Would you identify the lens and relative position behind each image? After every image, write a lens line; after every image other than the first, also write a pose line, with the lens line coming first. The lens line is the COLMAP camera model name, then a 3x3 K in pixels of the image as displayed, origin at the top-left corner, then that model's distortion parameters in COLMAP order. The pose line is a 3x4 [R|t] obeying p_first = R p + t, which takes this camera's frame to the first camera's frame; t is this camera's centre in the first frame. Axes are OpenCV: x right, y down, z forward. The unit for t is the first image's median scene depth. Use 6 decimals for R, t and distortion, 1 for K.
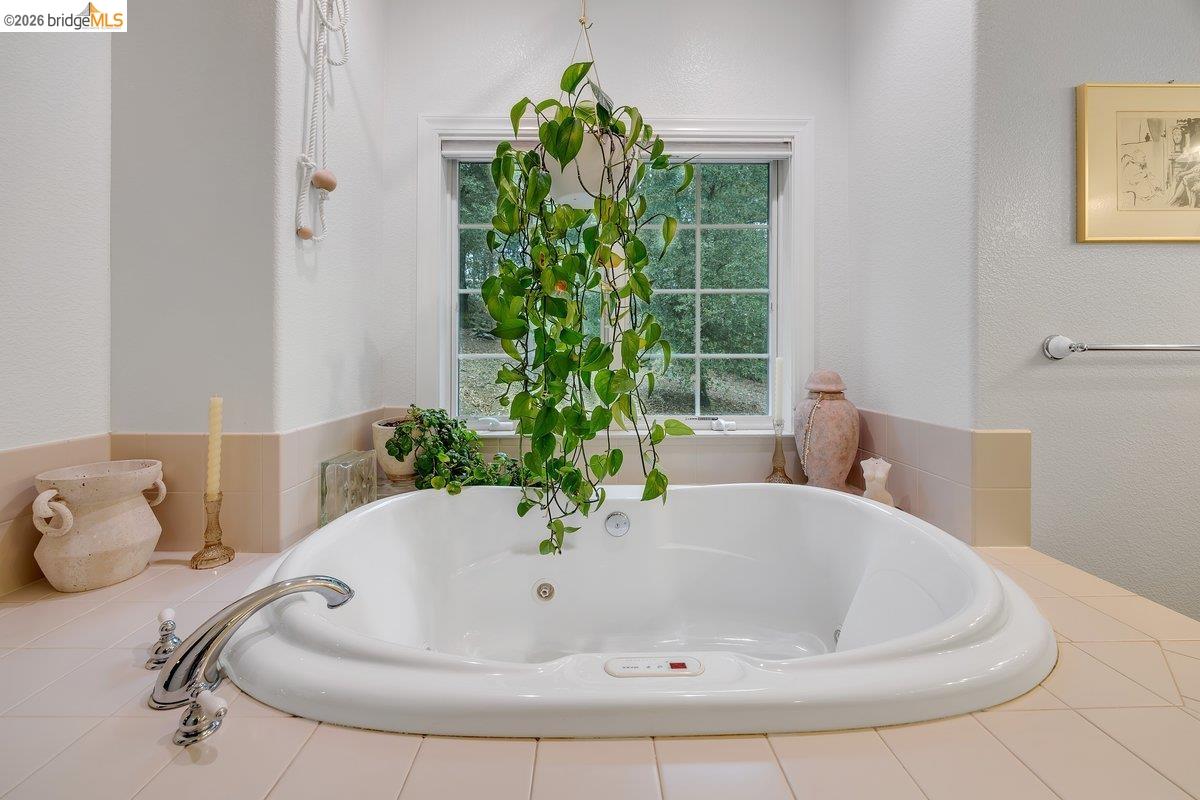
lens RADIAL K [[471.5, 0, 591.8], [0, 471.5, 353.3], [0, 0, 1]] dist [0.000238, -0.000315]
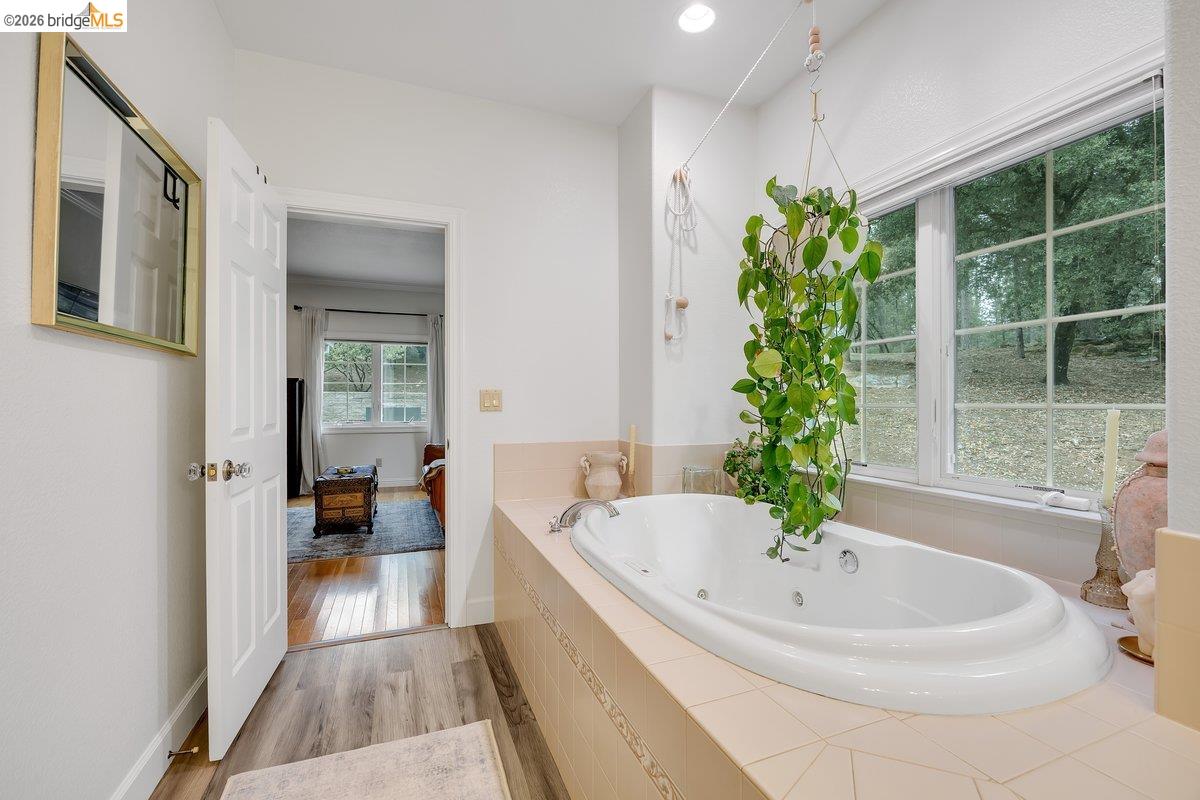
lens RADIAL K [[531.7, 0, 603.1], [0, 531.7, 398.9], [0, 0, 1]] dist [-0.005400, -0.000272]
pose [[0.349777, -0.005926, -0.936814, 1.093819], [0.003093, 0.999982, -0.005170, -0.006226], [0.936828, -0.001089, 0.349789, 0.052384]]
